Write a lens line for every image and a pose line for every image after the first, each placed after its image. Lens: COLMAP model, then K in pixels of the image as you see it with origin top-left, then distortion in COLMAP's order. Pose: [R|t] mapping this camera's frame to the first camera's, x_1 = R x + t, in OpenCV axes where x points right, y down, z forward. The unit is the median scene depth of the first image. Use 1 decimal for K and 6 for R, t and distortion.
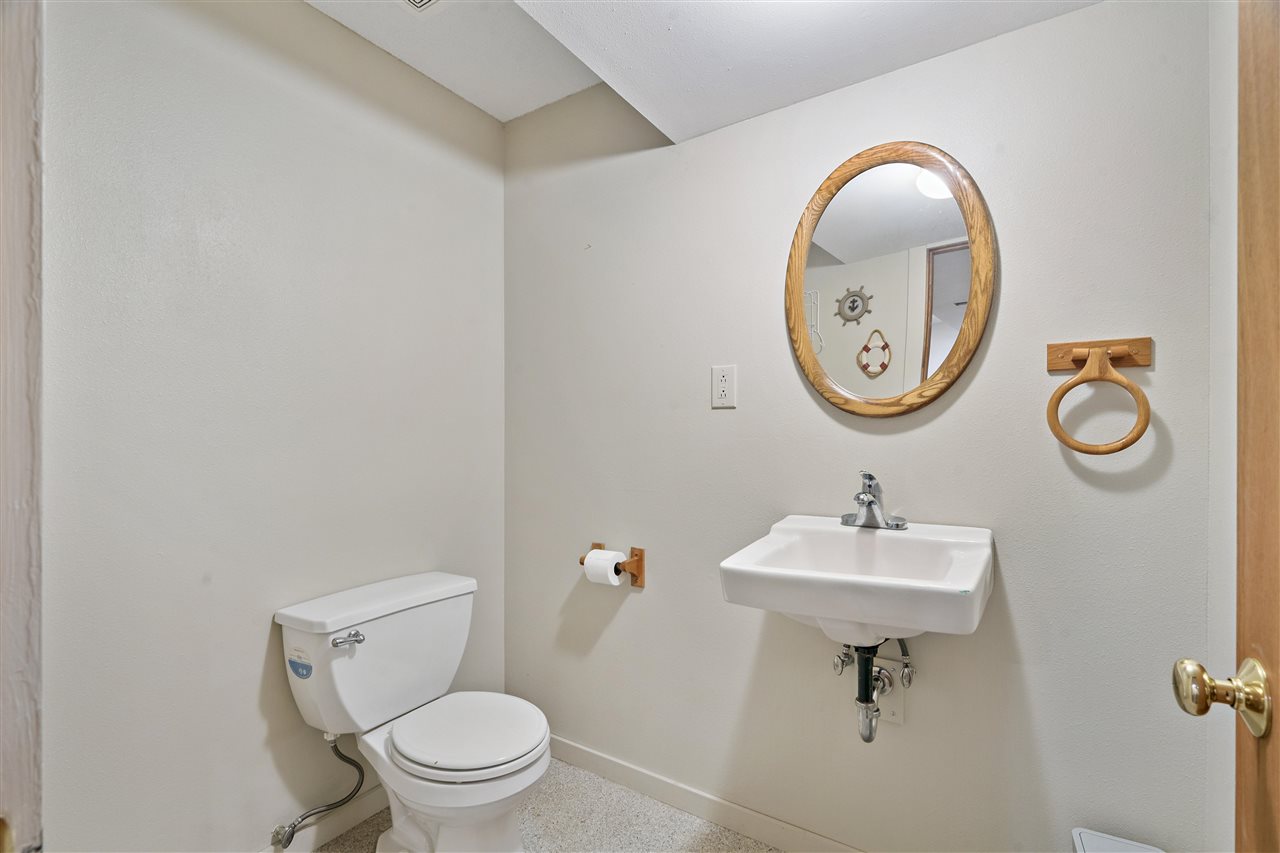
lens RADIAL K [[577.2, 0, 640.0], [0, 577.2, 426.5], [0, 0, 1]] dist [-0.008673, -0.000256]
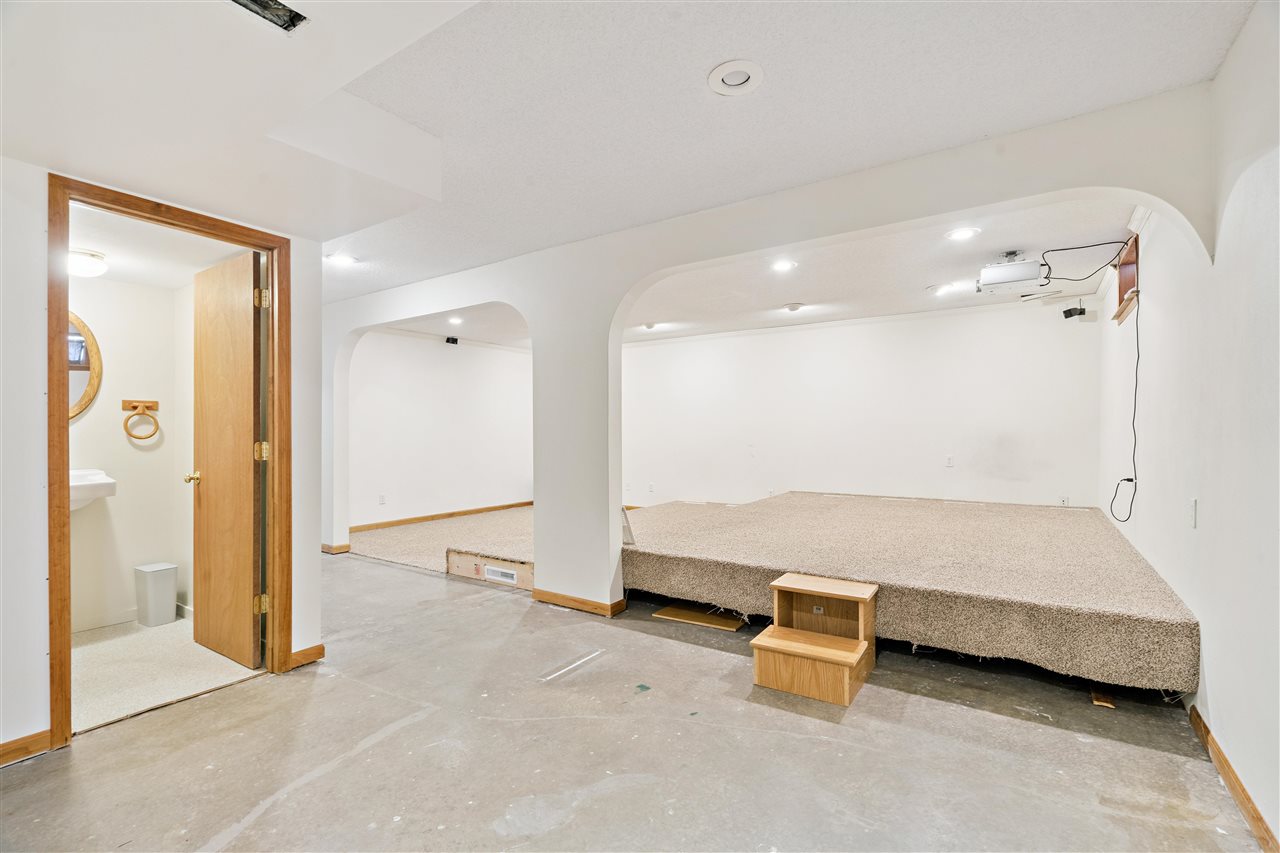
lens RADIAL K [[577.2, 0, 640.0], [0, 577.2, 426.5], [0, 0, 1]] dist [-0.008673, -0.000256]
pose [[0.018326, 0.008600, 0.999795, -2.124614], [0.000720, 0.999963, -0.008615, 0.010878], [-0.999832, 0.000878, 0.018319, -1.634848]]
